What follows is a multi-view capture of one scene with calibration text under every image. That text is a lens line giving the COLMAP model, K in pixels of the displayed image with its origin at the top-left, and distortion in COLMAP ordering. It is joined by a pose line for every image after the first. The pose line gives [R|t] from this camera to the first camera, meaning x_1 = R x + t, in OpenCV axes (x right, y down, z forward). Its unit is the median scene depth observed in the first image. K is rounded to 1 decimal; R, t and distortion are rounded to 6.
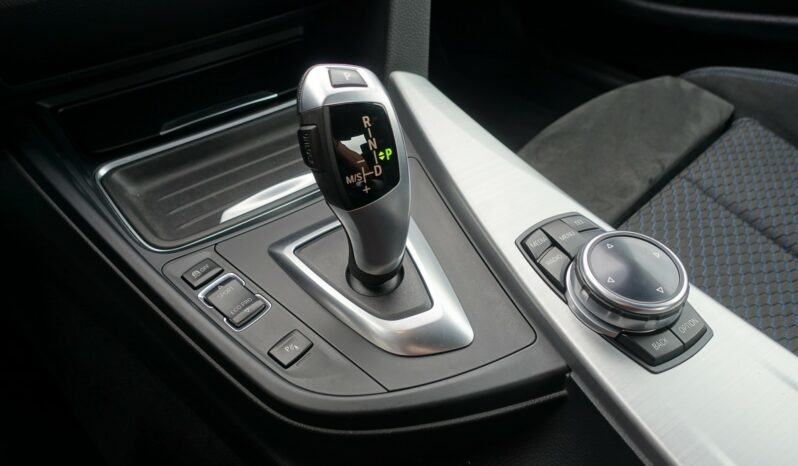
lens RADIAL K [[537.1, 0, 395.4], [0, 537.1, 230.4], [0, 0, 1]] dist [-0.006354, -0.006199]
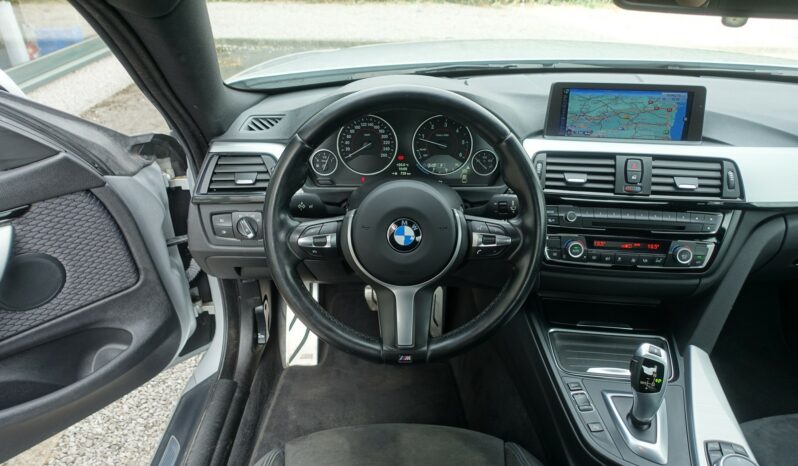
lens RADIAL K [[537.1, 0, 404.2], [0, 537.1, 232.0], [0, 0, 1]] dist [-0.006354, -0.006199]
pose [[0.743401, 0.336687, -0.577924, 0.284362], [-0.473687, 0.875051, -0.099532, 0.071501], [0.472202, 0.347748, 0.809998, -1.767085]]
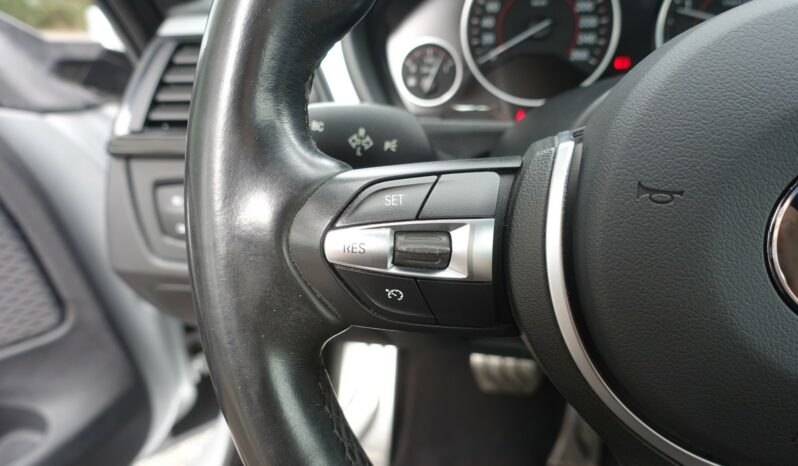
lens RADIAL K [[537.1, 0, 406.4], [0, 537.1, 245.4], [0, 0, 1]] dist [-0.006354, -0.006199]
pose [[0.636875, 0.346718, -0.688605, -0.860960], [-0.529365, 0.846005, -0.063627, 0.085102], [0.560503, 0.405046, 0.722339, -0.544474]]
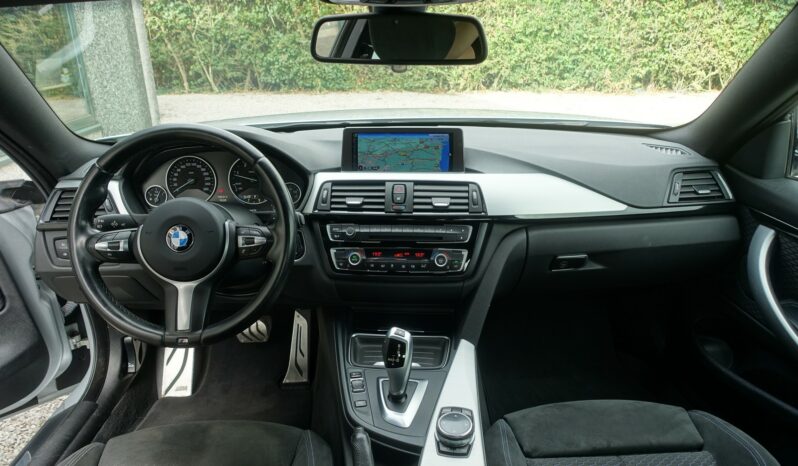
lens RADIAL K [[537.1, 0, 407.0], [0, 537.1, 234.0], [0, 0, 1]] dist [-0.006354, -0.006199]
pose [[0.772197, 0.228152, -0.593008, 1.495885], [-0.443250, 0.862126, -0.245495, 0.007168], [0.455237, 0.452421, 0.766860, -1.584240]]
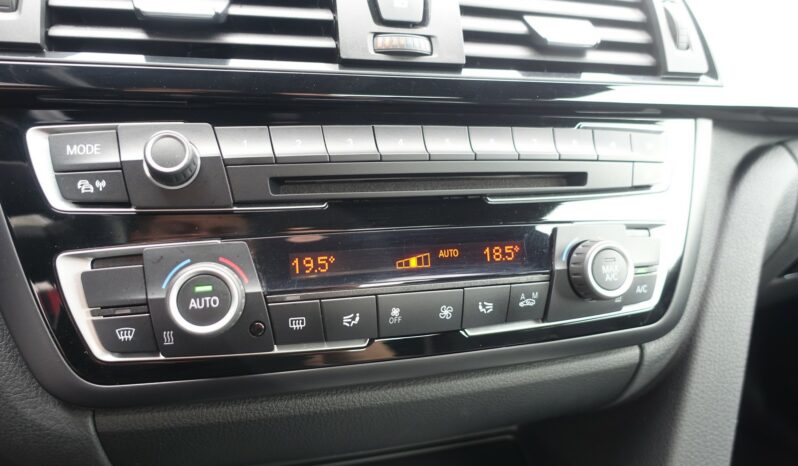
lens RADIAL K [[537.1, 0, 399.0], [0, 537.1, 234.5], [0, 0, 1]] dist [-0.006354, -0.006199]
pose [[0.938235, 0.156607, -0.308527, -0.207161], [-0.277399, 0.873422, -0.400230, -0.390744], [0.206795, 0.461095, 0.862918, 0.267288]]
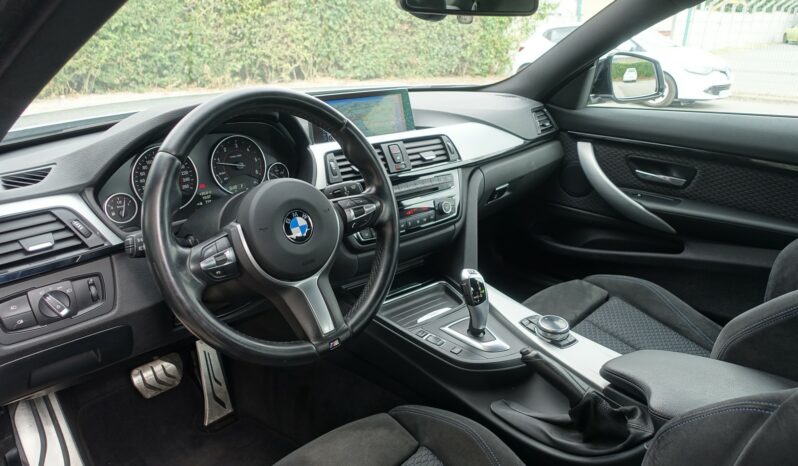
lens RADIAL K [[537.1, 0, 398.6], [0, 537.1, 236.9], [0, 0, 1]] dist [-0.006354, -0.006199]
pose [[0.998506, -0.008237, 0.054022, -0.640922], [0.028802, 0.919438, -0.392179, 0.766419], [-0.046440, 0.393149, 0.918301, -2.040262]]
